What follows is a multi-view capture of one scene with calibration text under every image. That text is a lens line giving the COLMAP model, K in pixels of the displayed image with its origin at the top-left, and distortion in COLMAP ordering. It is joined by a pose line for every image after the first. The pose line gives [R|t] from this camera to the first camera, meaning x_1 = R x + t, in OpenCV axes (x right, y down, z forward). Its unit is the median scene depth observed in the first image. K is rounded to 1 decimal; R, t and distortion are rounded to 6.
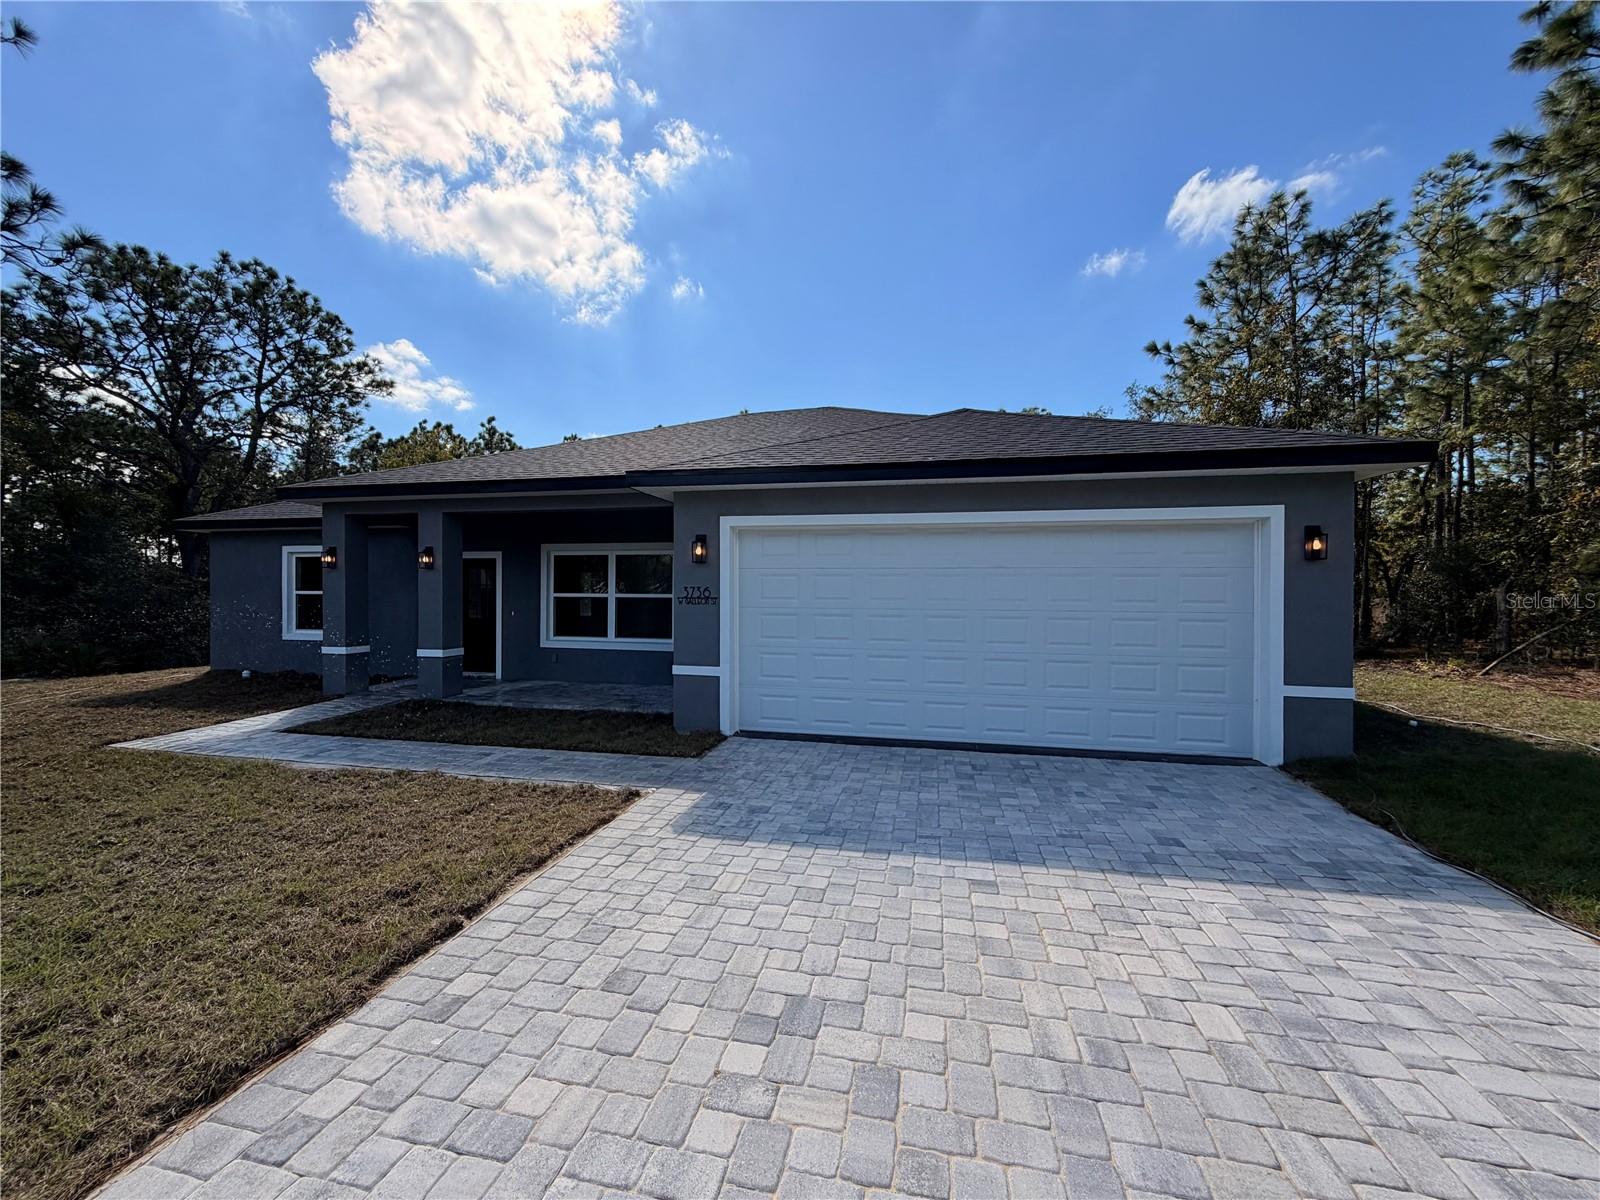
lens RADIAL K [[639.6, 0, 799.0], [0, 639.6, 591.5], [0, 0, 1]] dist [0.006814, 0.000525]
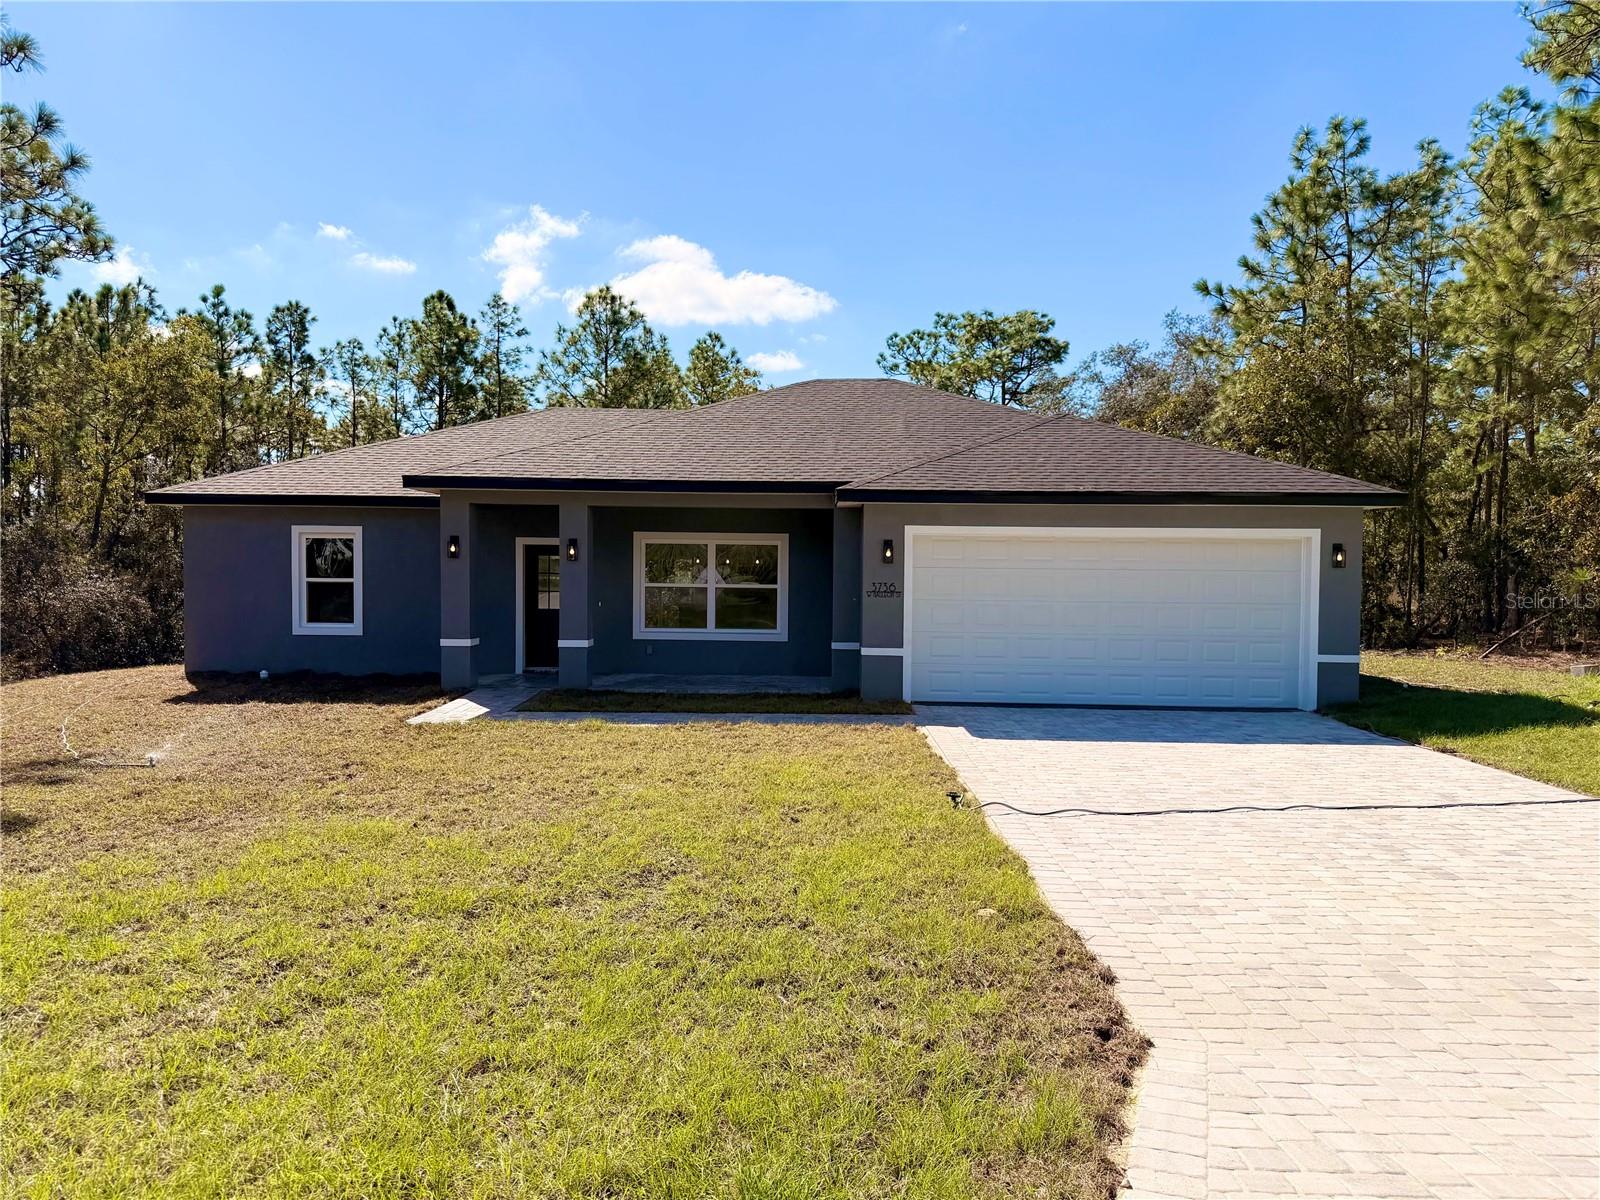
lens RADIAL K [[1131.5, 0, 809.4], [0, 1131.5, 602.8], [0, 0, 1]] dist [0.041390, -0.038230]
pose [[0.978771, -0.001801, 0.204950, -0.759438], [-0.005686, 0.999338, 0.035934, -0.046054], [-0.204879, -0.036337, 0.978113, -1.082954]]
